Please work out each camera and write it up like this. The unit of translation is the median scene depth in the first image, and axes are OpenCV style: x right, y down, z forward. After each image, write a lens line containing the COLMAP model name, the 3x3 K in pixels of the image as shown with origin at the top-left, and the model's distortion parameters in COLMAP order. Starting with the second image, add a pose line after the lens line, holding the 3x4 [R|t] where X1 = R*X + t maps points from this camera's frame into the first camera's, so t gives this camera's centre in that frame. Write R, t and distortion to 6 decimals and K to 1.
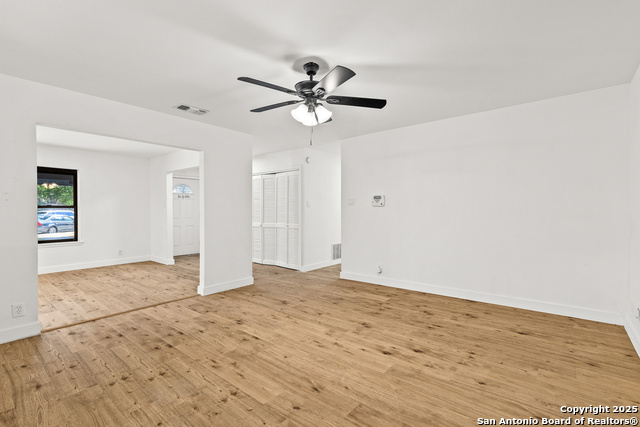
lens RADIAL K [[284.0, 0, 320.0], [0, 284.0, 213.5], [0, 0, 1]] dist [0.001410, 0.000009]
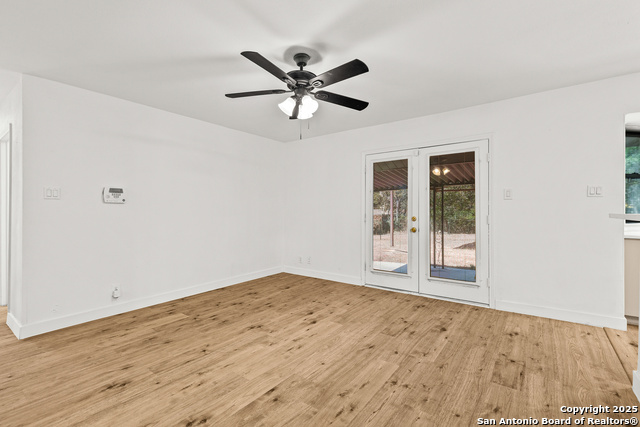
lens RADIAL K [[301.5, 0, 316.9], [0, 301.5, 212.8], [0, 0, 1]] dist [0.003669, 0.000258]
pose [[-0.040832, -0.004573, 0.999156, -0.920657], [0.013803, 0.999892, 0.005140, 0.002158], [-0.999071, 0.014002, -0.040765, 0.873411]]
